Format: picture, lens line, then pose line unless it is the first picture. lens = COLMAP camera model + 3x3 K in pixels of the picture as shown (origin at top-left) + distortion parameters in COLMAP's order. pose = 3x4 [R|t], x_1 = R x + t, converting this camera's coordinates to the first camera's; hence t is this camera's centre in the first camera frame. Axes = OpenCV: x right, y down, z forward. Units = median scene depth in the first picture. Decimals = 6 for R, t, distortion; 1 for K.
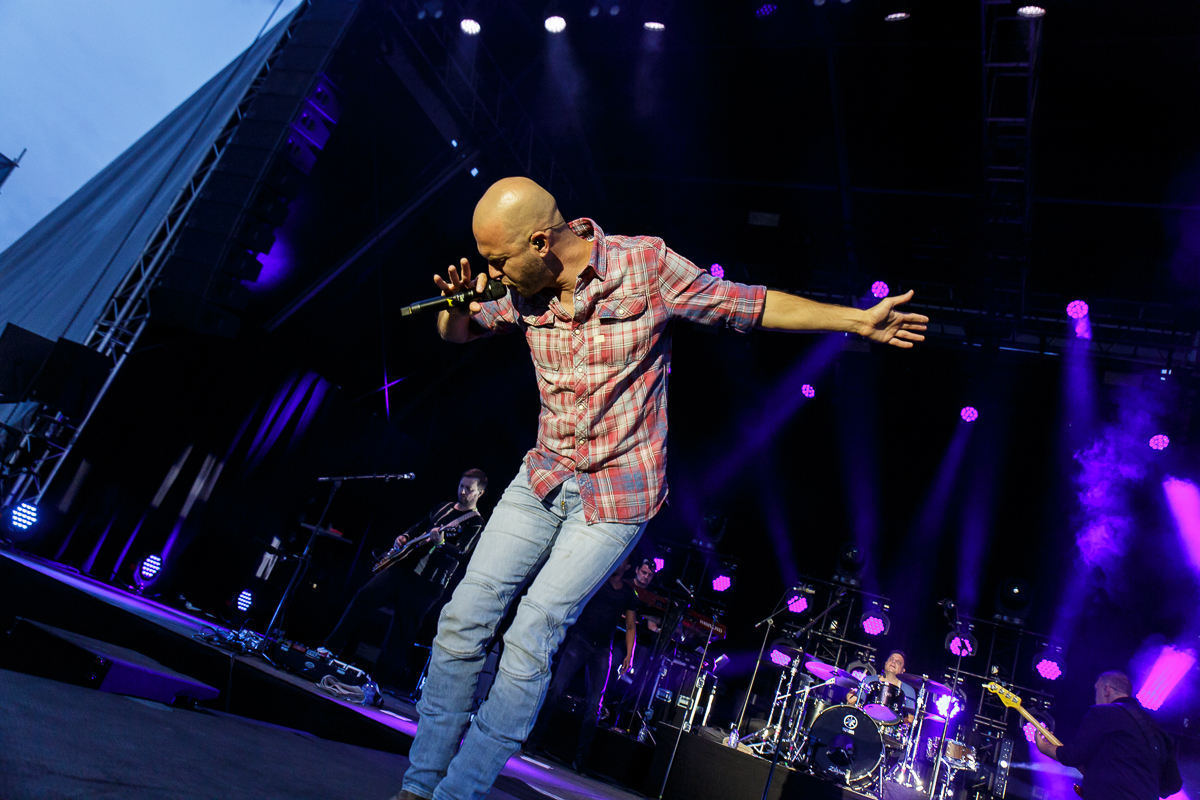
lens RADIAL K [[888.0, 0, 600.0], [0, 888.0, 400.0], [0, 0, 1]] dist [-0.013963, -0.003715]
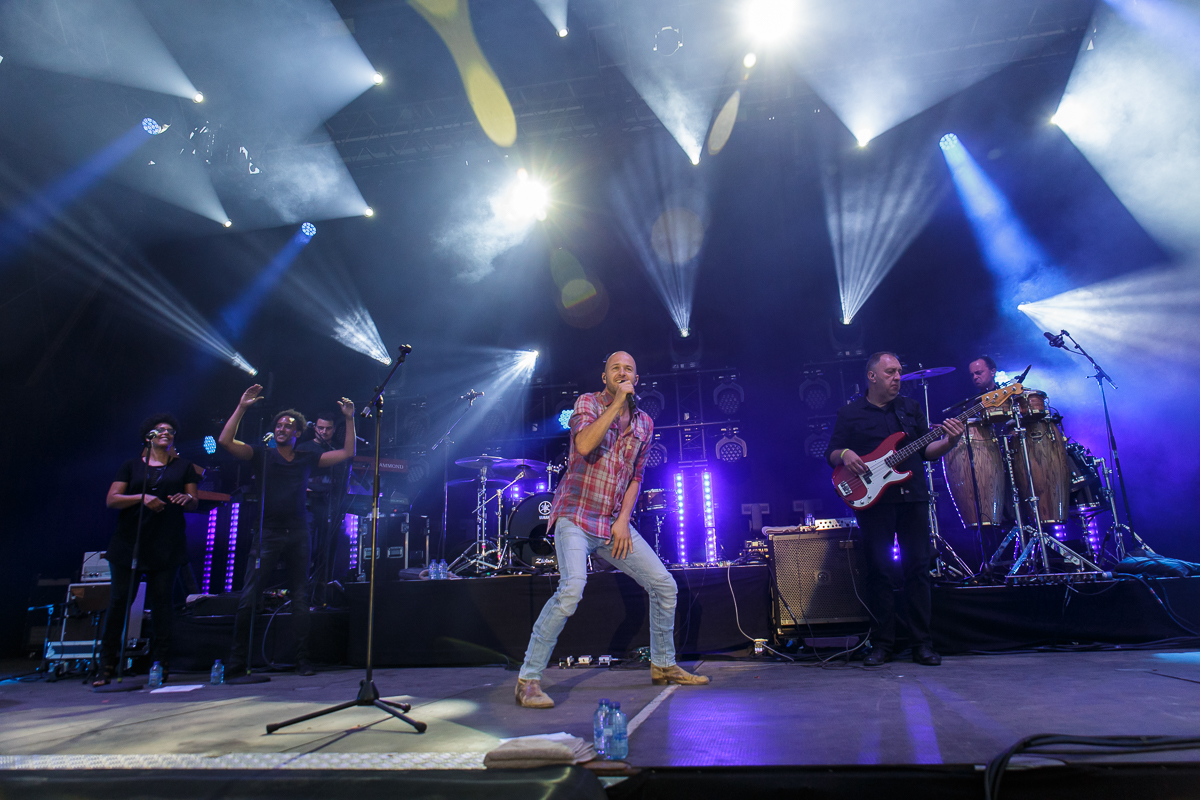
lens RADIAL K [[788.0, 0, 600.0], [0, 788.0, 400.0], [0, 0, 1]] dist [-0.001353, 0.000874]
pose [[0.911862, -0.313079, 0.265498, 0.133673], [0.272018, 0.945235, 0.180380, 0.108218], [-0.307431, -0.092261, 0.947087, 0.181645]]
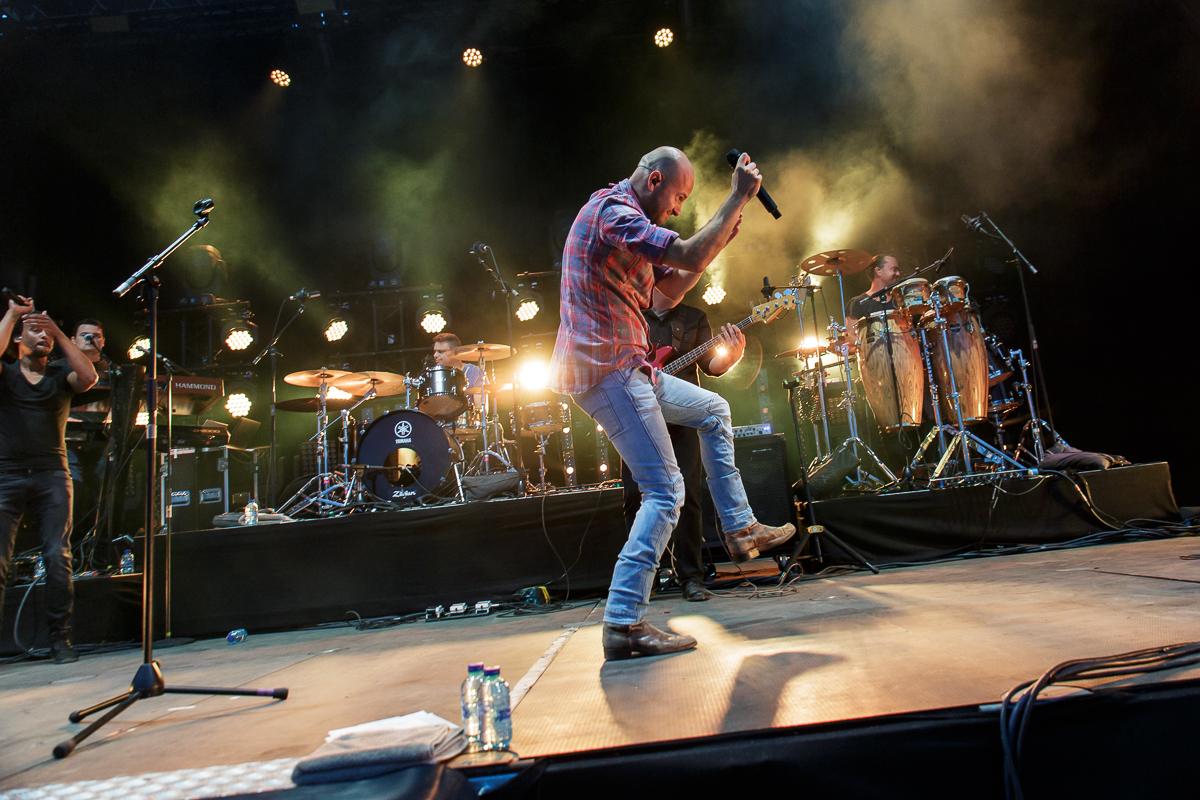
lens RADIAL K [[854.5, 0, 648.2], [0, 854.5, 370.6], [0, 0, 1]] dist [0.000452, 0.002055]
pose [[0.834255, -0.352524, 0.423964, 0.146647], [0.245598, 0.926007, 0.286694, 0.140510], [-0.493660, -0.135051, 0.859105, 0.240875]]
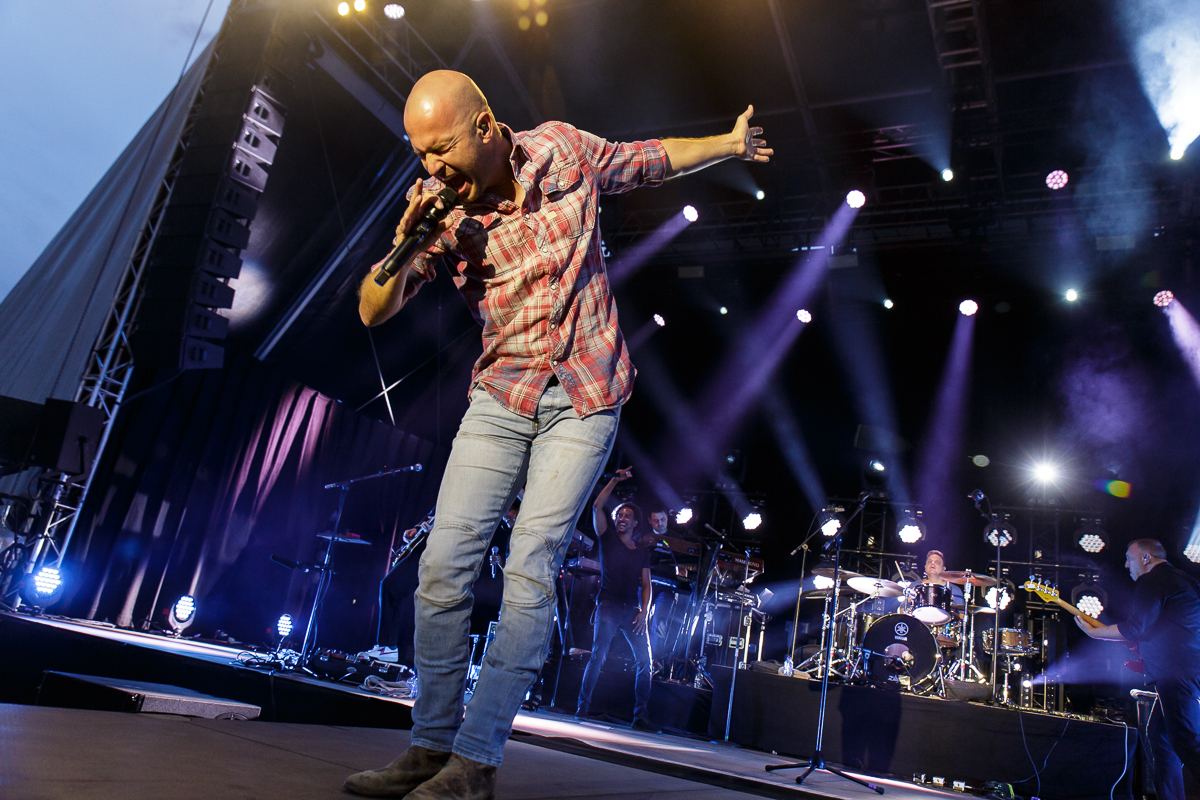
lens RADIAL K [[881.8, 0, 600.0], [0, 881.8, 400.0], [0, 0, 1]] dist [-0.012566, 0.001836]
pose [[0.982152, -0.187539, -0.014368, 0.012181], [0.187882, 0.981784, 0.028295, 0.018173], [0.008800, -0.030489, 0.999496, 0.017067]]
